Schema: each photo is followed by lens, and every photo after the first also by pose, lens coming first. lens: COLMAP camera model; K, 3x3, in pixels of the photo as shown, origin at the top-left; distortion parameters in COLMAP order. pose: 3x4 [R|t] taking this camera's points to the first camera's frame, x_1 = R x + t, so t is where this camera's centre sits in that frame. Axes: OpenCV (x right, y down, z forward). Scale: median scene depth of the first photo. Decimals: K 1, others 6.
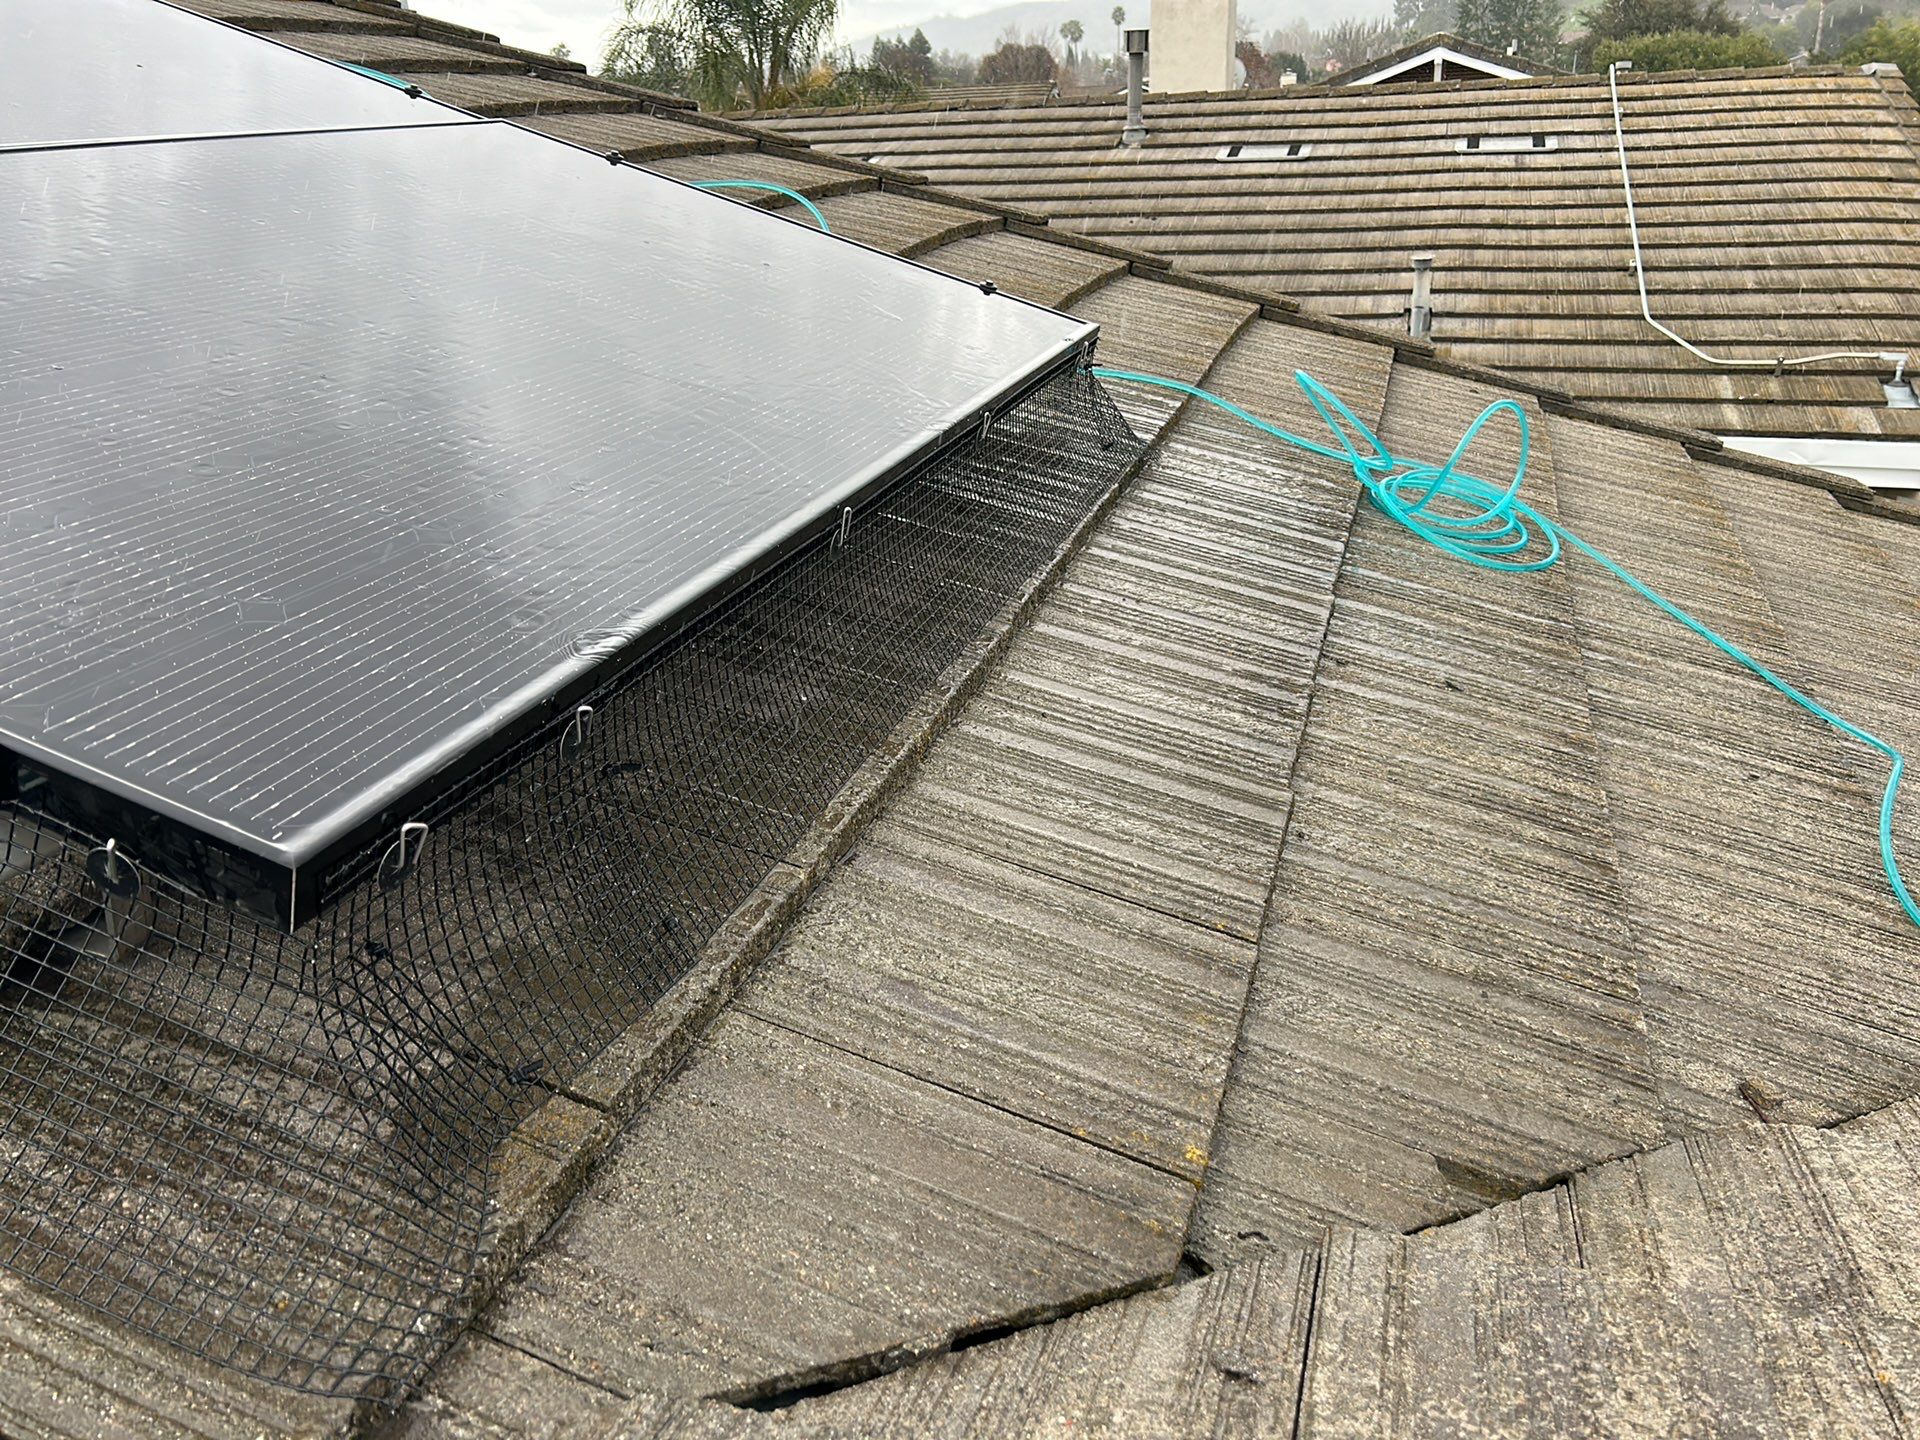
lens RADIAL K [[1446.0, 0, 952.0], [0, 1446.0, 711.1], [0, 0, 1]] dist [0.048486, -0.064400]
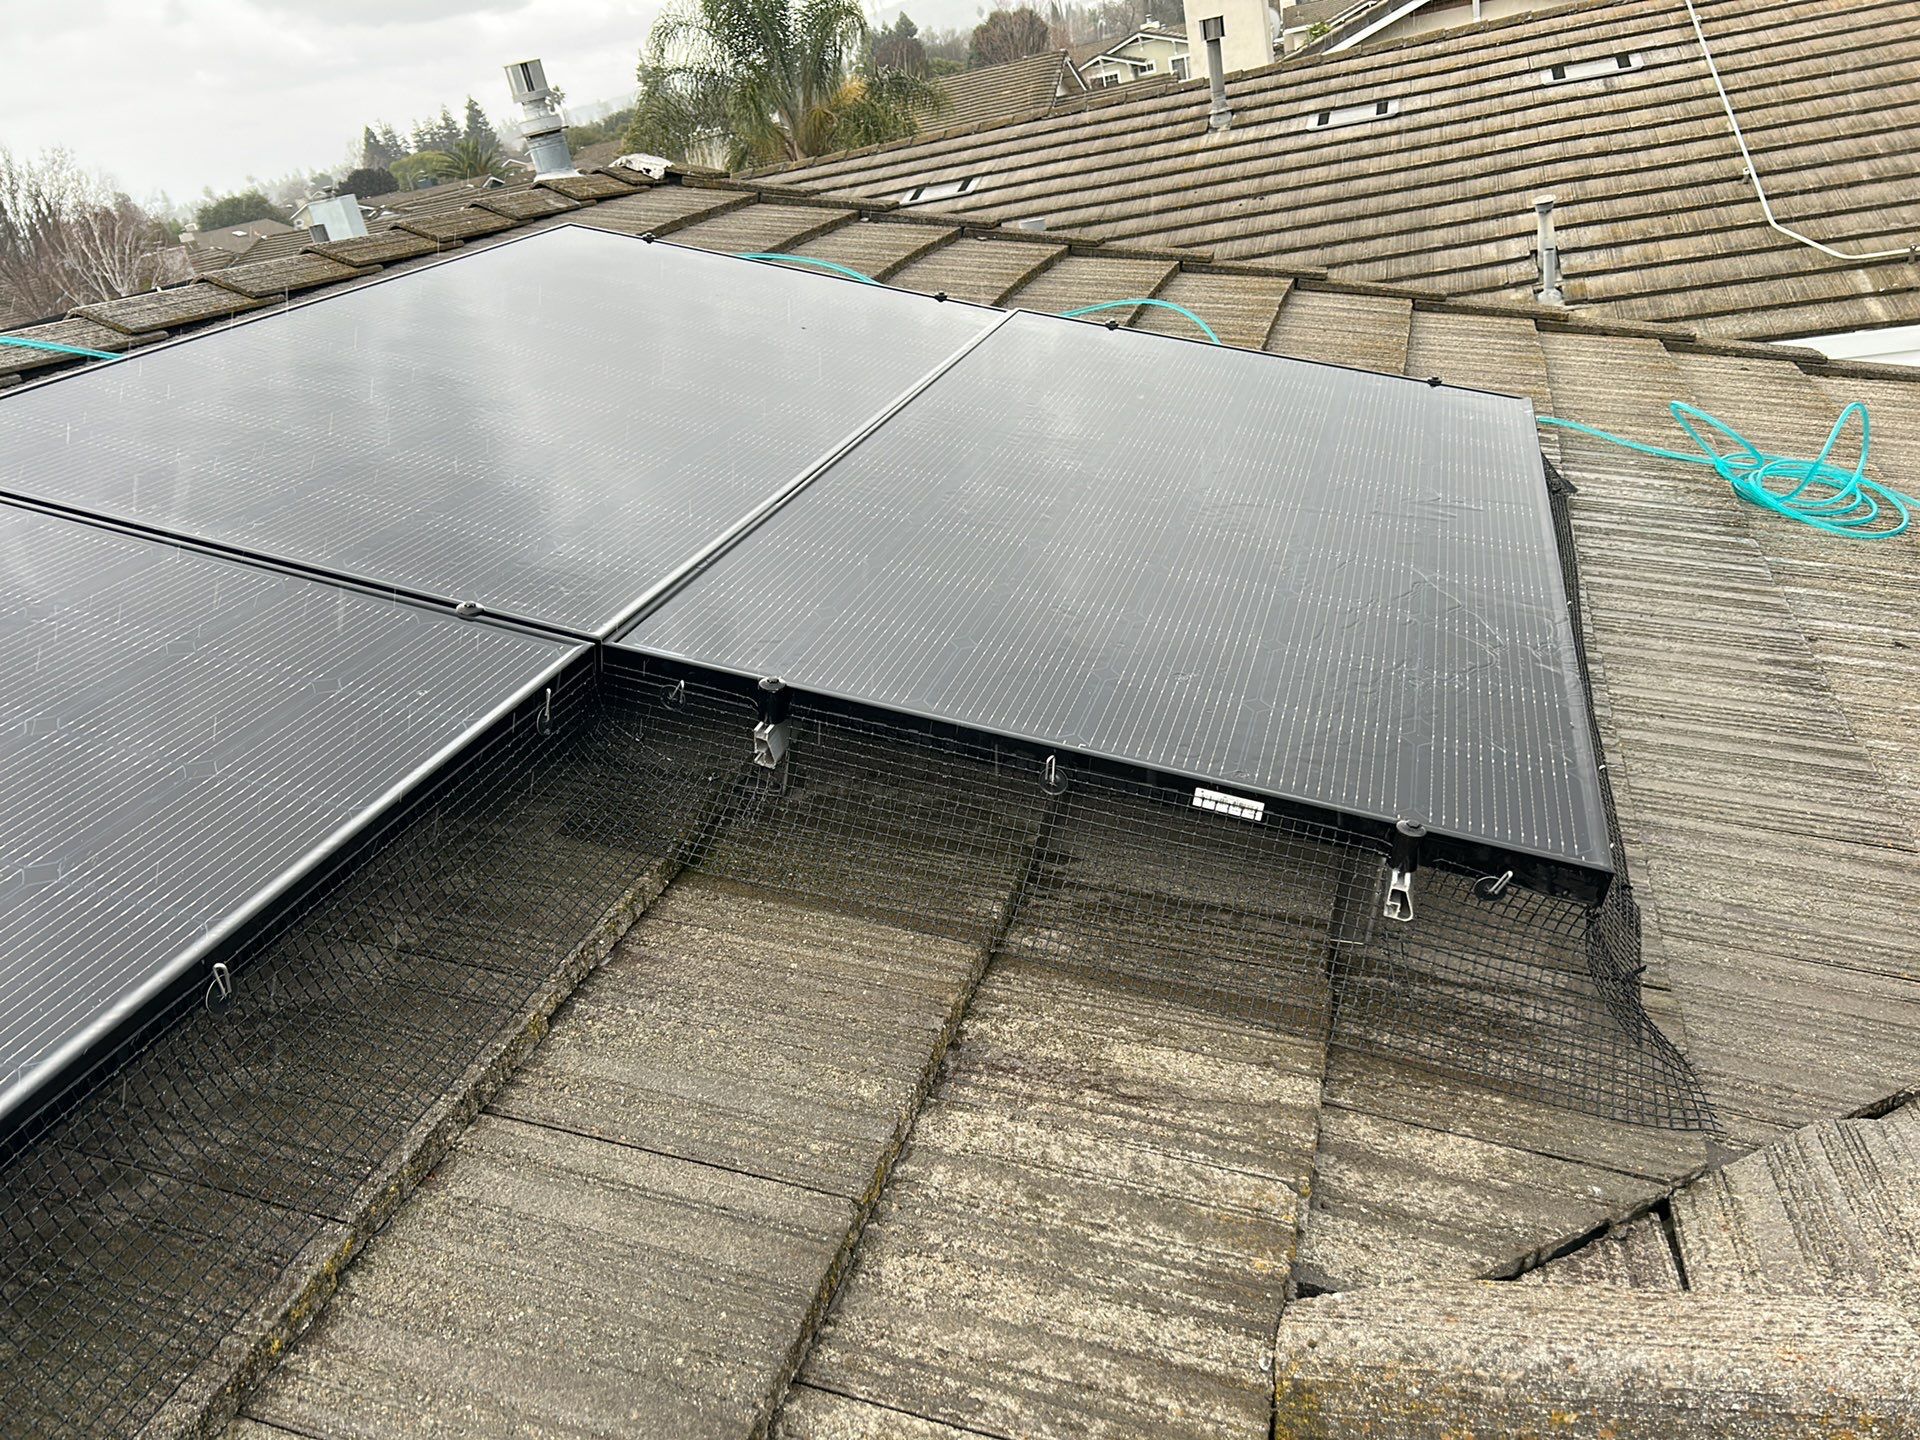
lens RADIAL K [[1446.0, 0, 952.0], [0, 1446.0, 711.1], [0, 0, 1]] dist [0.048486, -0.064400]
pose [[0.988239, -0.140912, -0.059392, -0.075416], [0.141605, 0.989894, 0.007614, -0.015604], [0.057719, -0.015935, 0.998206, -0.063842]]
